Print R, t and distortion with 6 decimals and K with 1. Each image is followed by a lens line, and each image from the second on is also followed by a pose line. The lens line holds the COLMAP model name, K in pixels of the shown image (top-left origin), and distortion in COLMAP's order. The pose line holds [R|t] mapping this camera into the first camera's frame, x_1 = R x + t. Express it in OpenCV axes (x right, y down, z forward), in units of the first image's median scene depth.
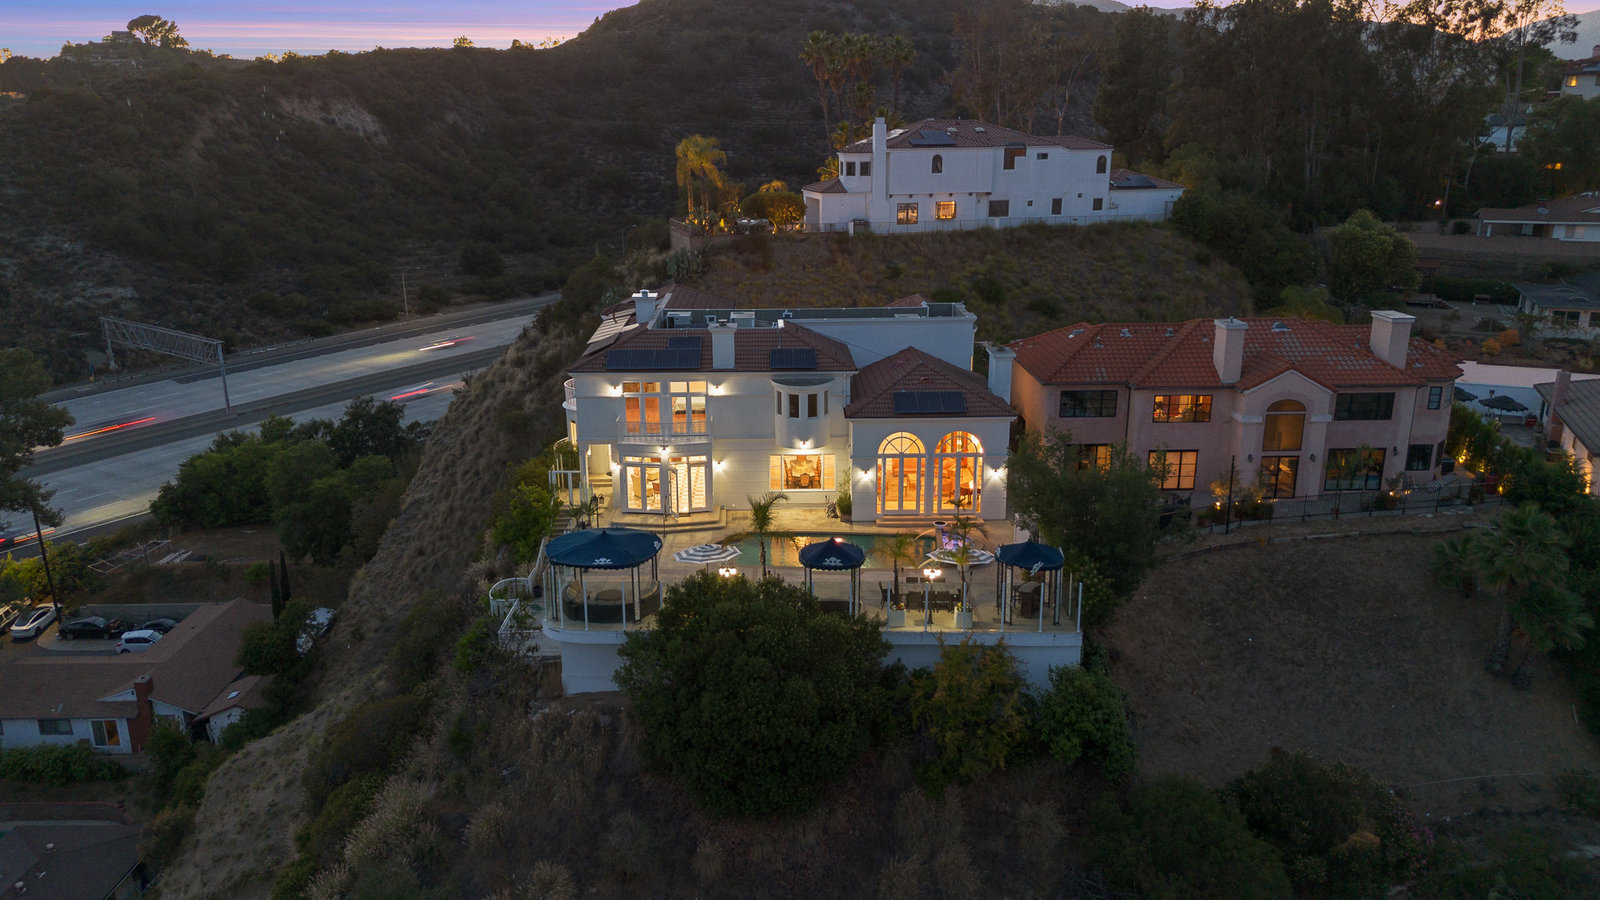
lens RADIAL K [[1148.8, 0, 775.6], [0, 1148.8, 431.9], [0, 0, 1]] dist [0.069563, -0.097097]
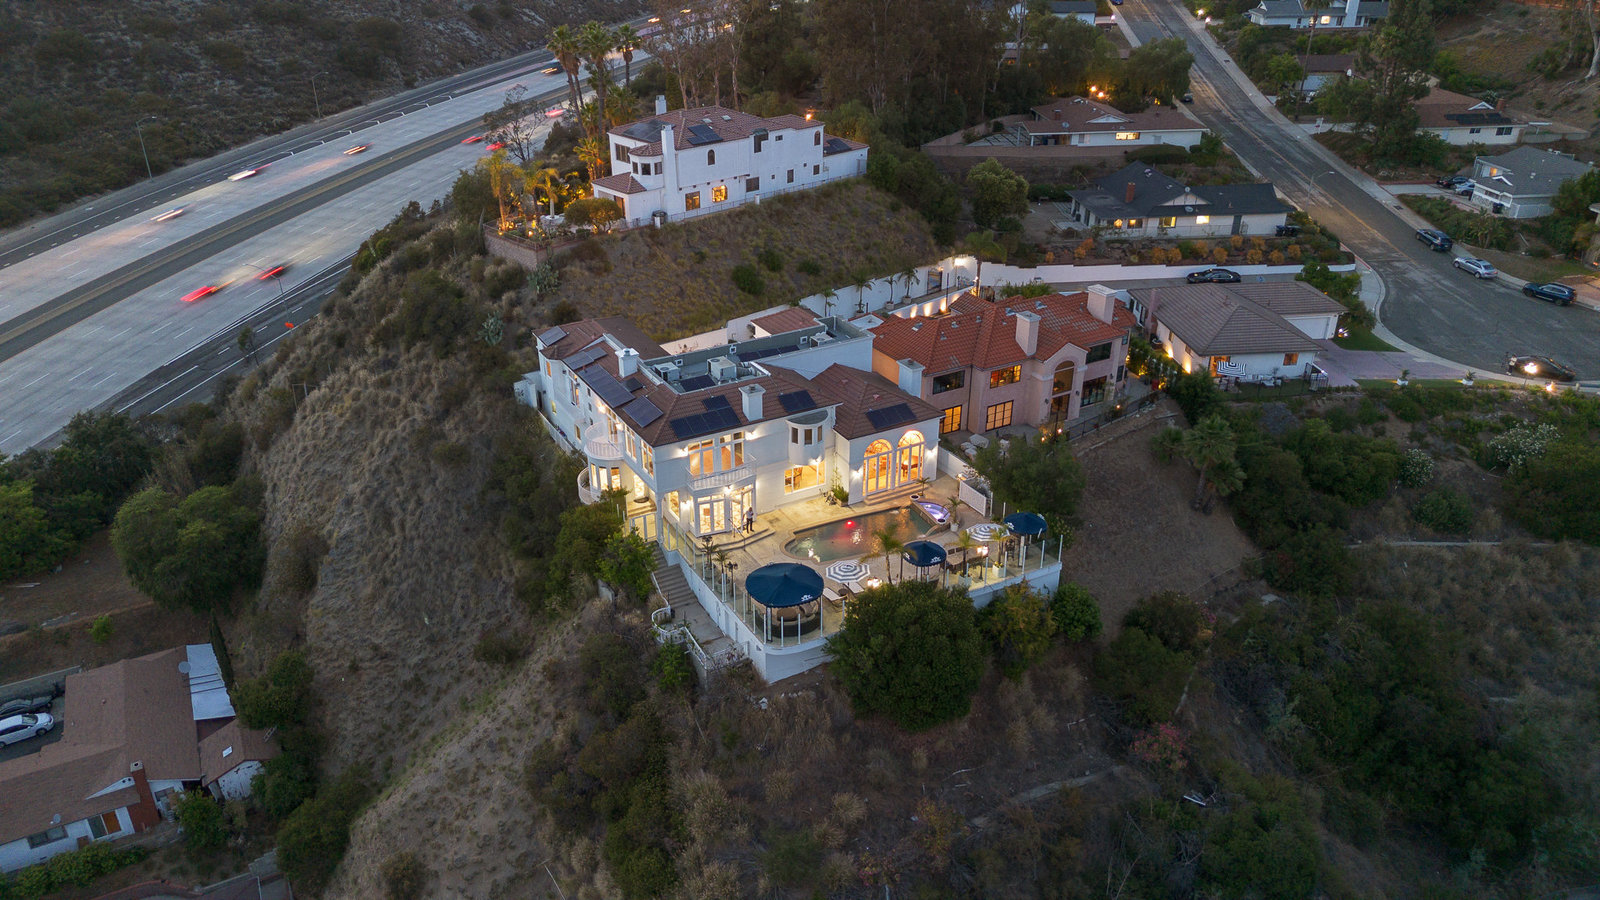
lens RADIAL K [[1148.8, 0, 775.6], [0, 1148.8, 431.9], [0, 0, 1]] dist [0.069563, -0.097097]
pose [[0.878281, -0.205916, 0.431533, -0.370021], [0.123530, 0.969595, 0.211250, -0.195854], [-0.461911, -0.132230, 0.877014, -0.120076]]
